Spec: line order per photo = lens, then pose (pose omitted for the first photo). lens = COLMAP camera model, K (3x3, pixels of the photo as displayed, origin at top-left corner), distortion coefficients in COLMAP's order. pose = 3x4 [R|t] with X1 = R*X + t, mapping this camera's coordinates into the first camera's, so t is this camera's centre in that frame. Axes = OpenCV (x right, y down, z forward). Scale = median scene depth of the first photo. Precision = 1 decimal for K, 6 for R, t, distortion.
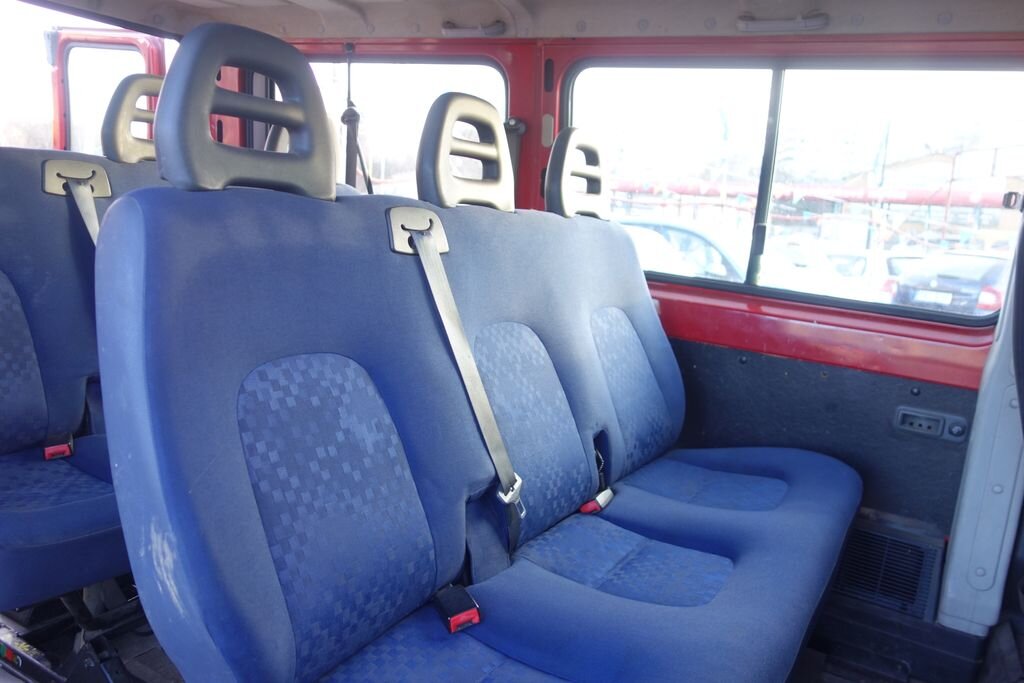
lens RADIAL K [[809.8, 0, 513.3], [0, 809.8, 341.6], [0, 0, 1]] dist [0.006492, -0.000720]
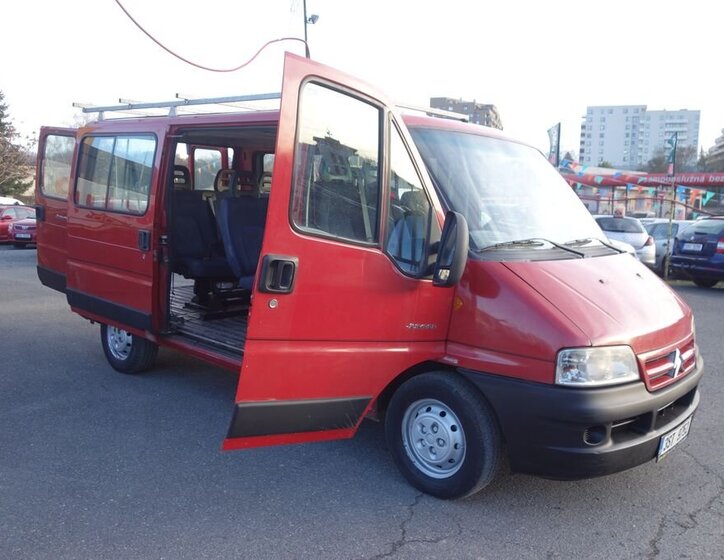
lens RADIAL K [[664.0, 0, 361.0], [0, 664.0, 281.0], [0, 0, 1]] dist [0.005941, 0.000000]
pose [[0.979822, -0.019071, -0.198962, 0.710332], [0.009106, 0.998663, -0.050879, 0.328453], [0.199667, 0.048041, 0.978686, -1.716269]]
